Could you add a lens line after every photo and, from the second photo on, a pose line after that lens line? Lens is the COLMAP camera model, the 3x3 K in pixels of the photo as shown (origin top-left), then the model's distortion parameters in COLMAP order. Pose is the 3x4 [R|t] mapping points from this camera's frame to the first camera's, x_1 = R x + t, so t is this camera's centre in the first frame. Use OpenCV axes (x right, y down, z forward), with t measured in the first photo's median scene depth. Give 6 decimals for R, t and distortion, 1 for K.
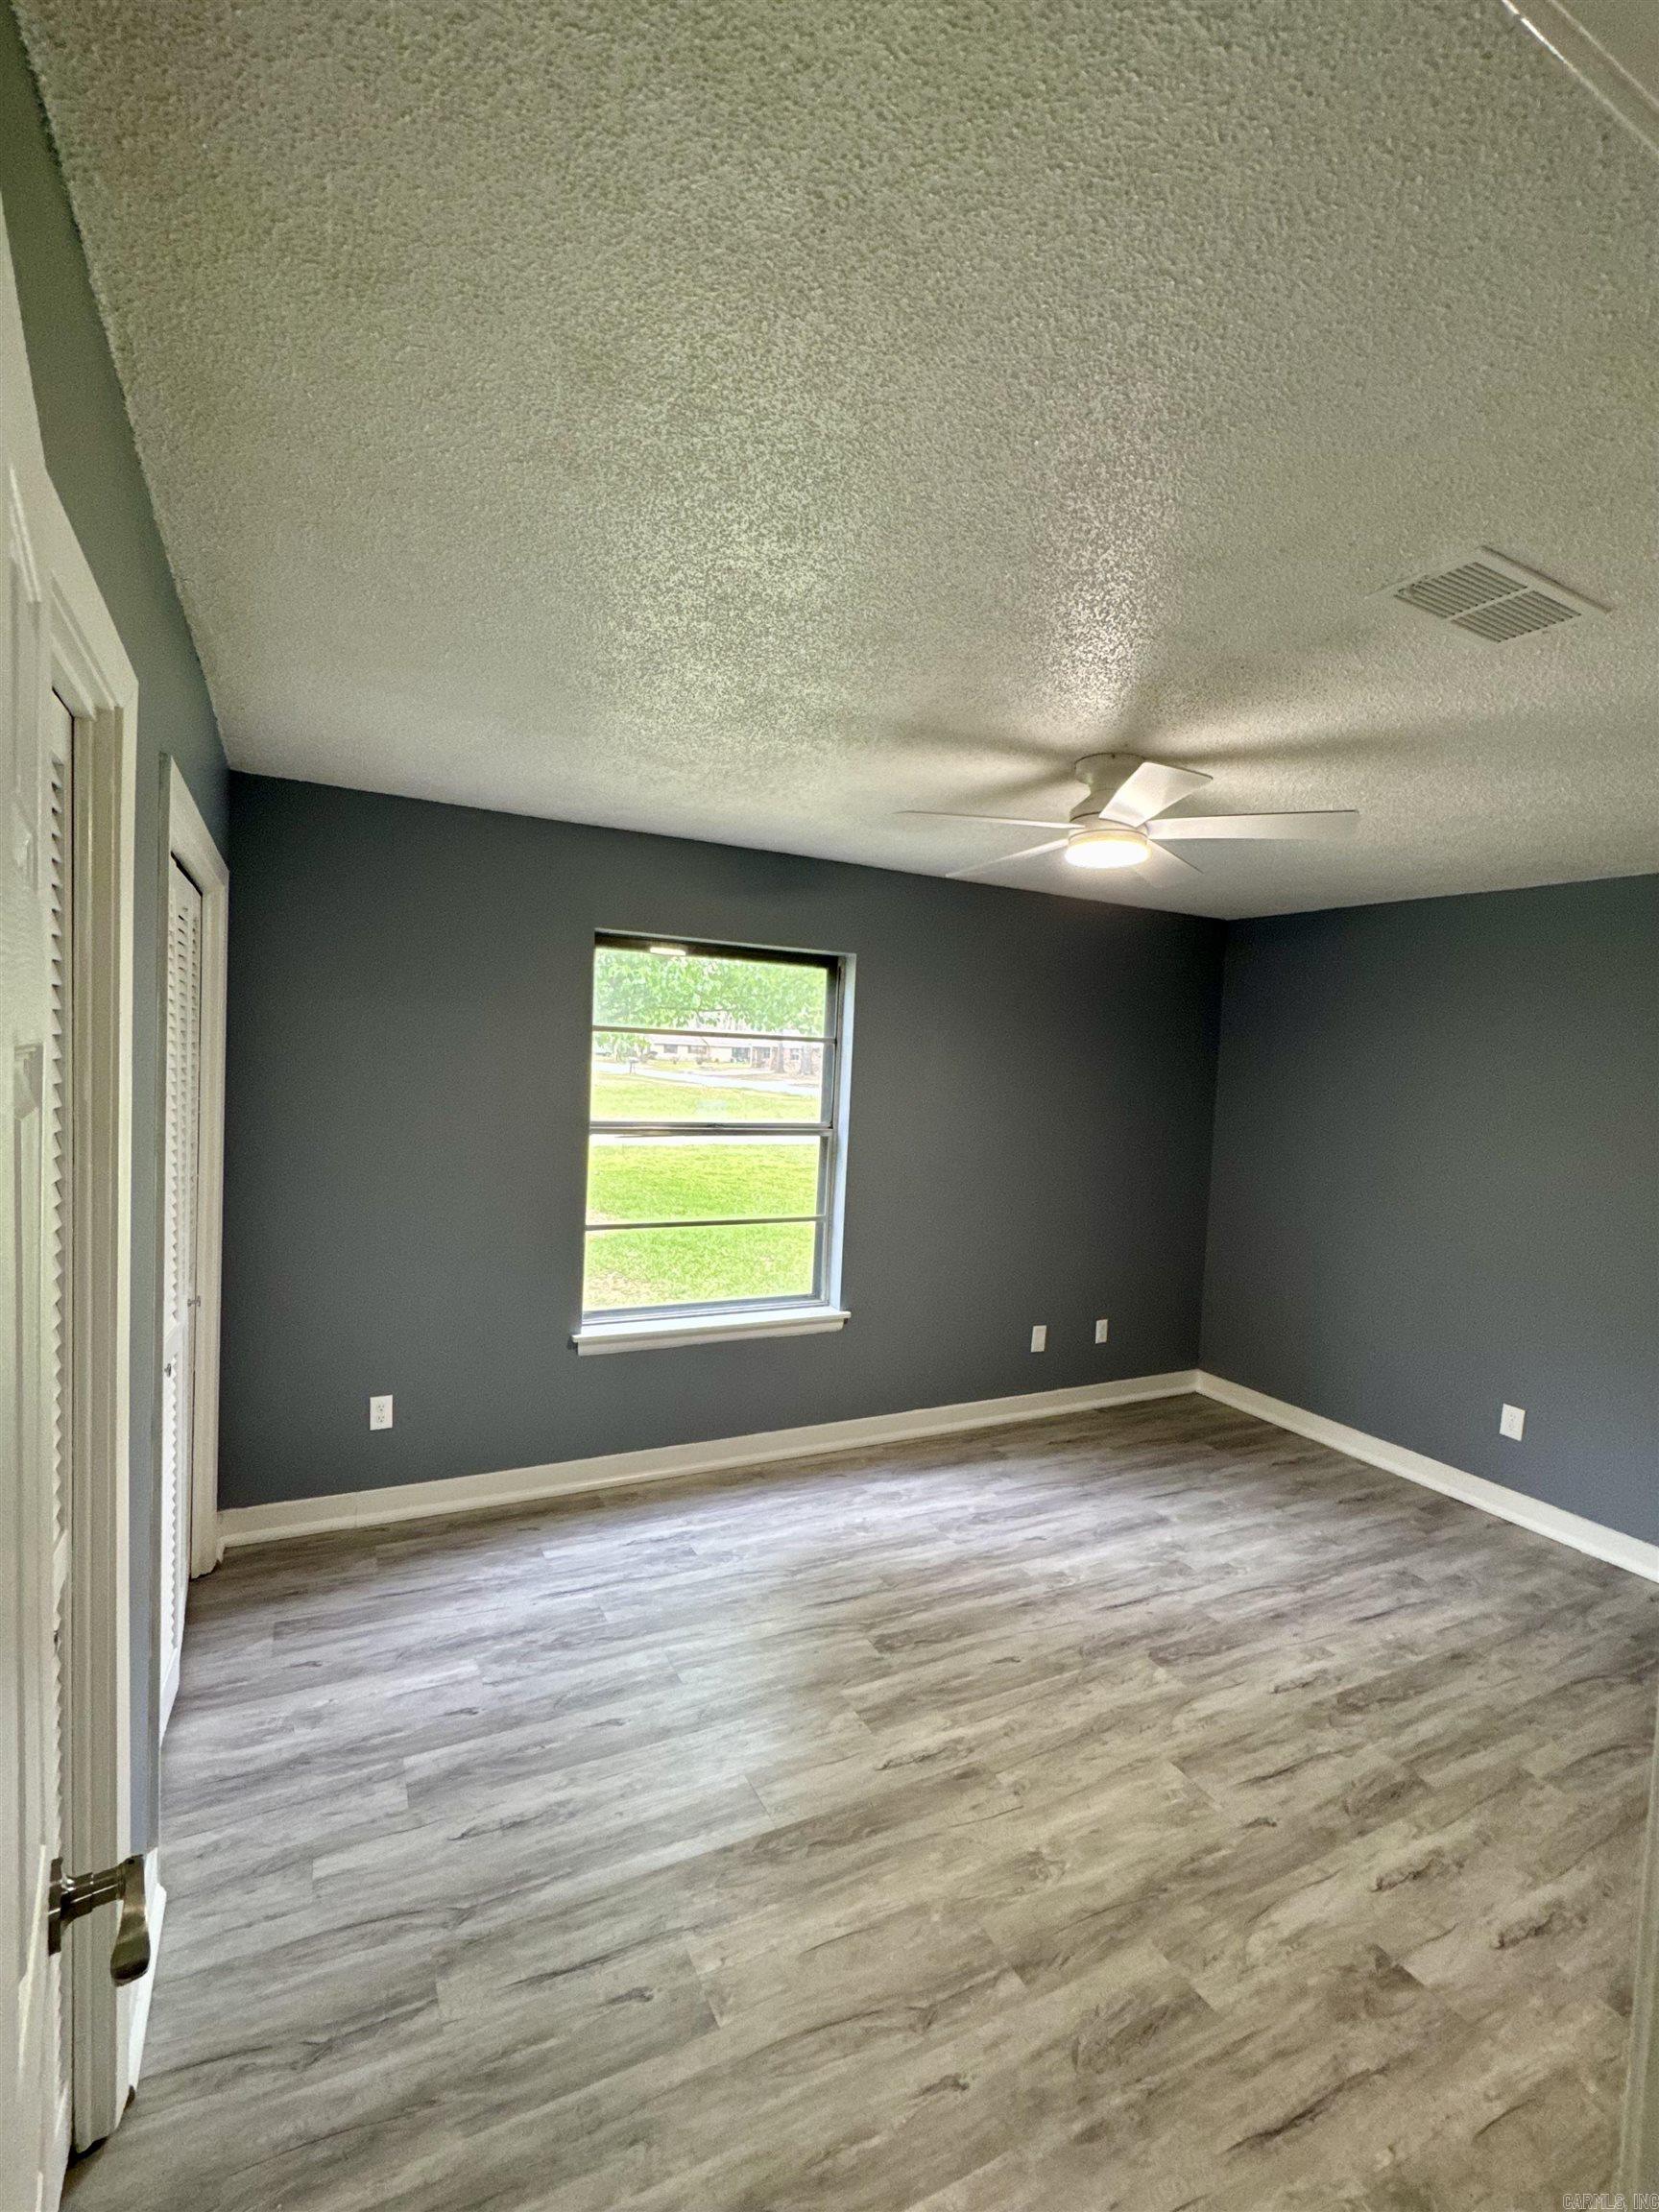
lens RADIAL K [[993.6, 0, 828.8], [0, 993.6, 1114.7], [0, 0, 1]] dist [-0.003699, 0.000263]
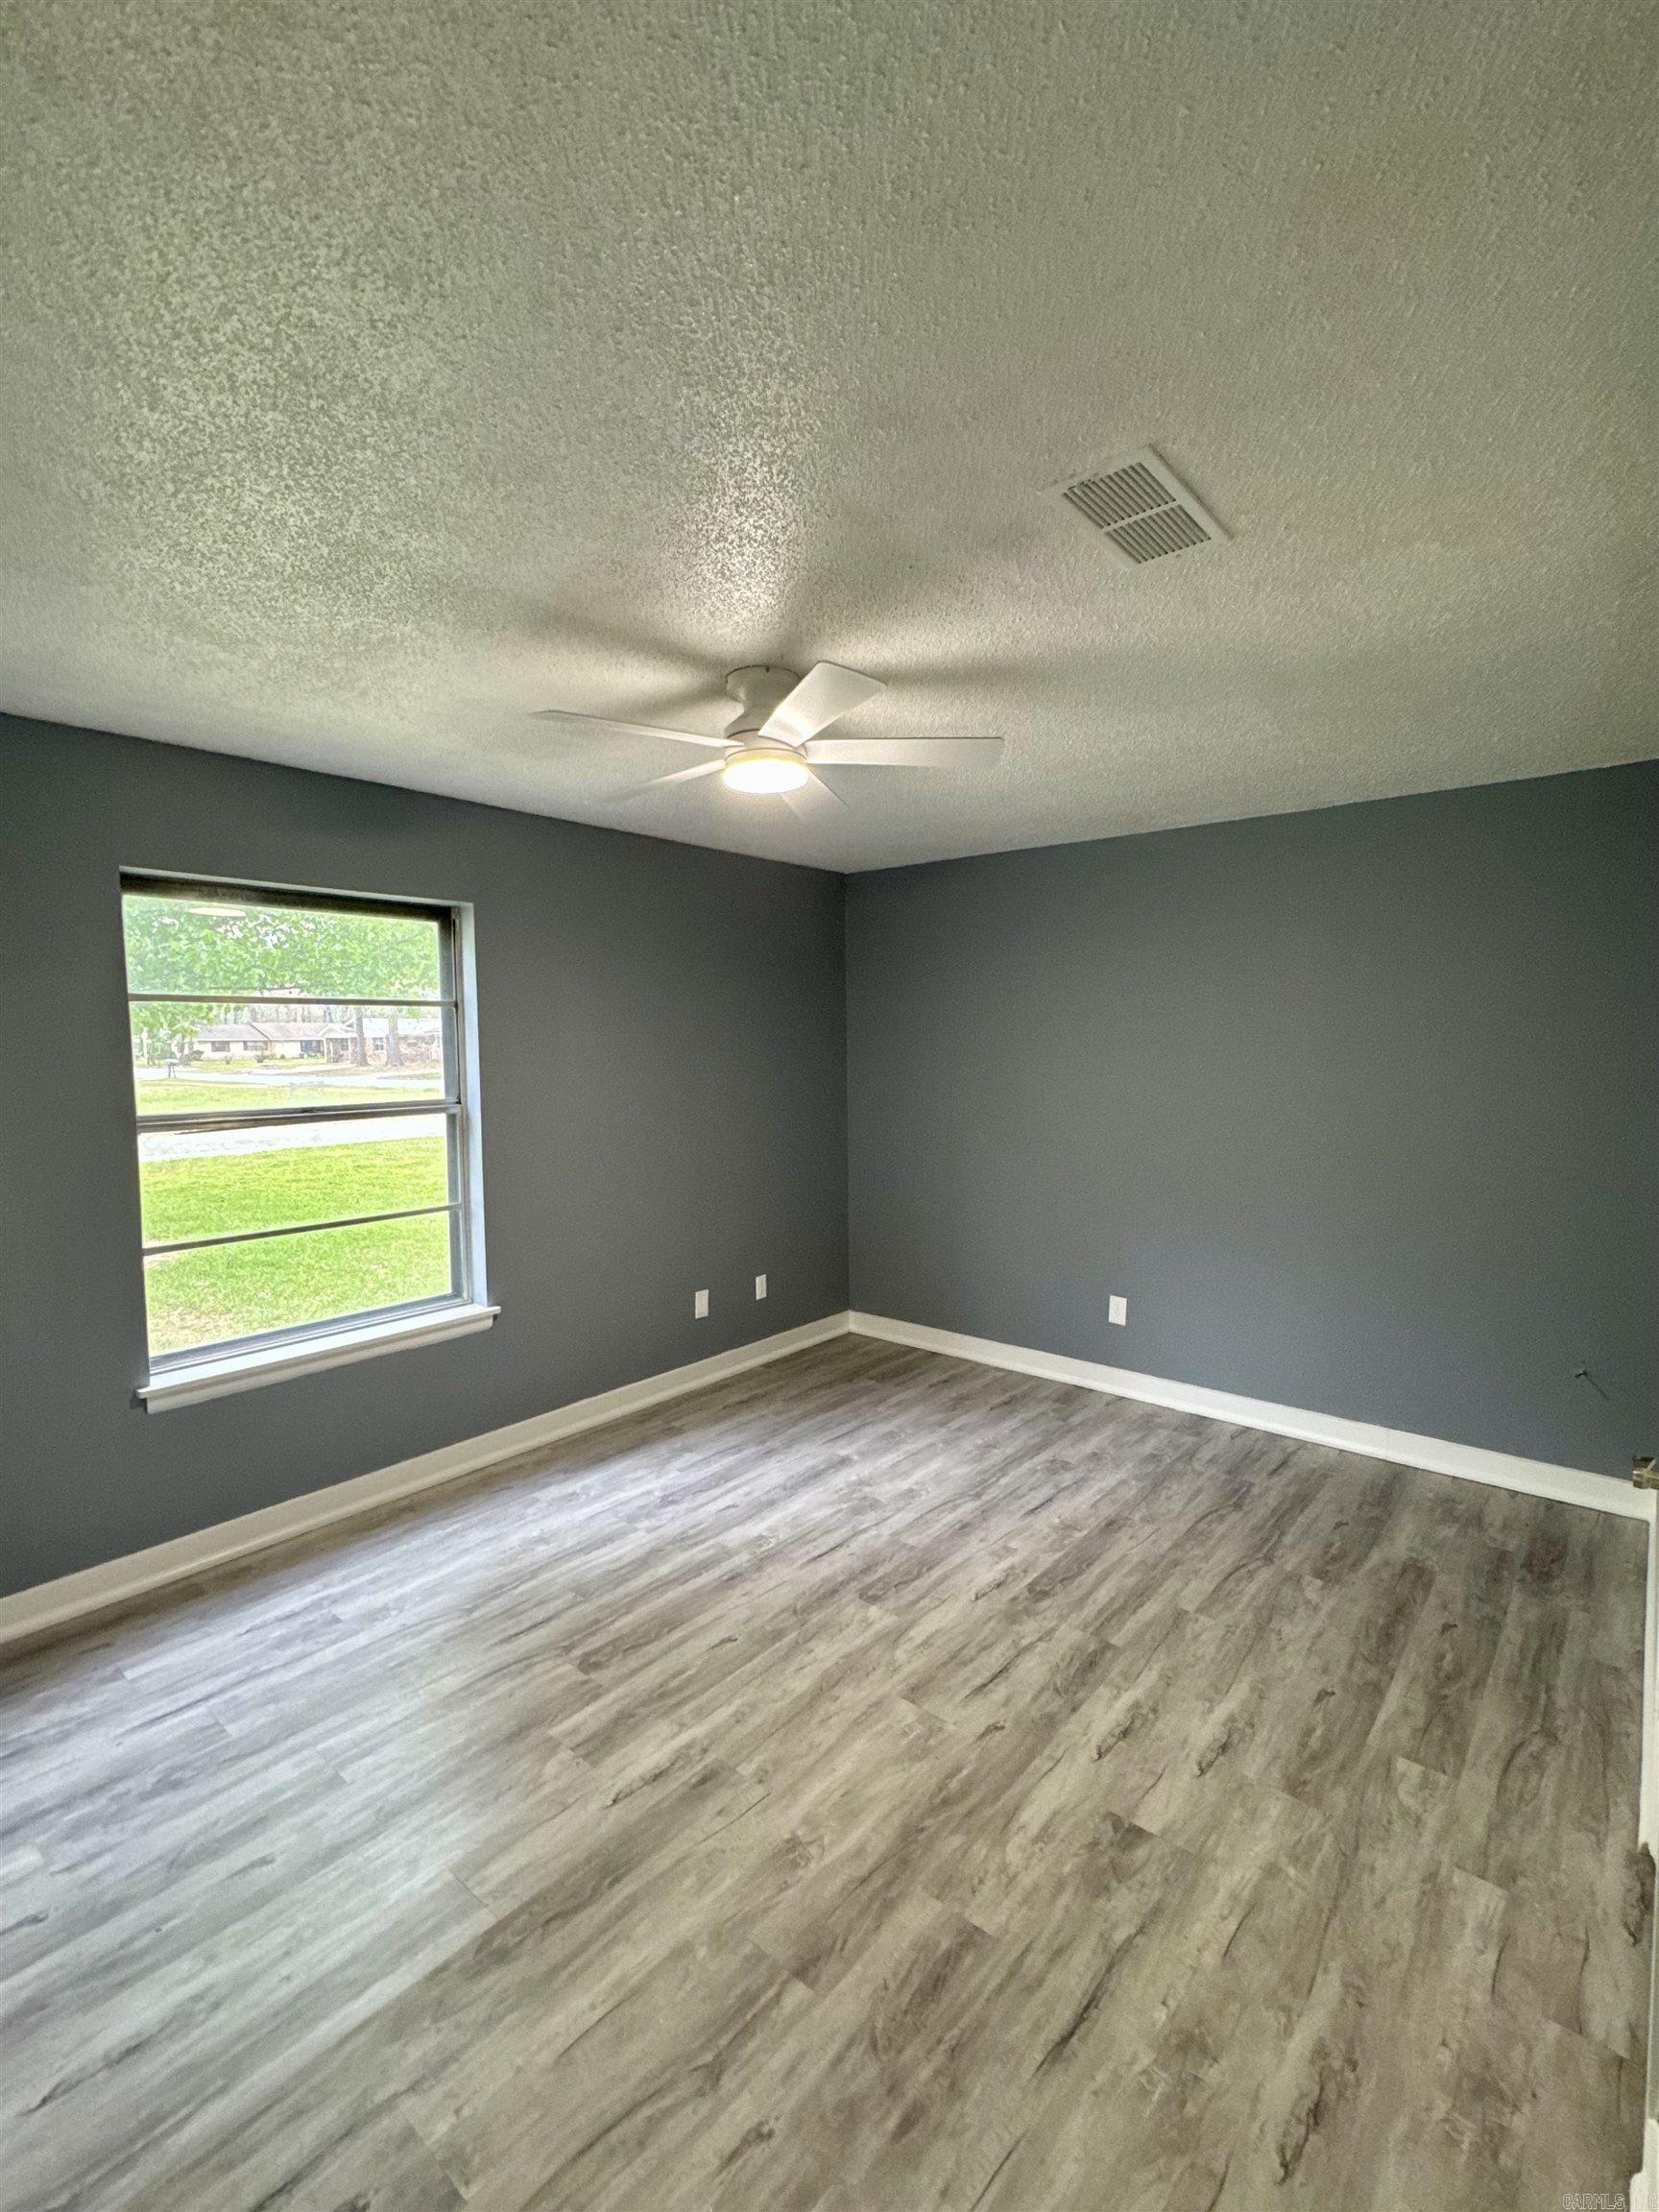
lens RADIAL K [[993.6, 0, 830.8], [0, 993.6, 1113.4], [0, 0, 1]] dist [-0.003699, 0.000263]
pose [[0.922237, -0.084031, 0.377384, -0.047048], [0.075728, 0.996449, 0.036817, 0.026551], [-0.379137, -0.005375, 0.925325, 0.108008]]
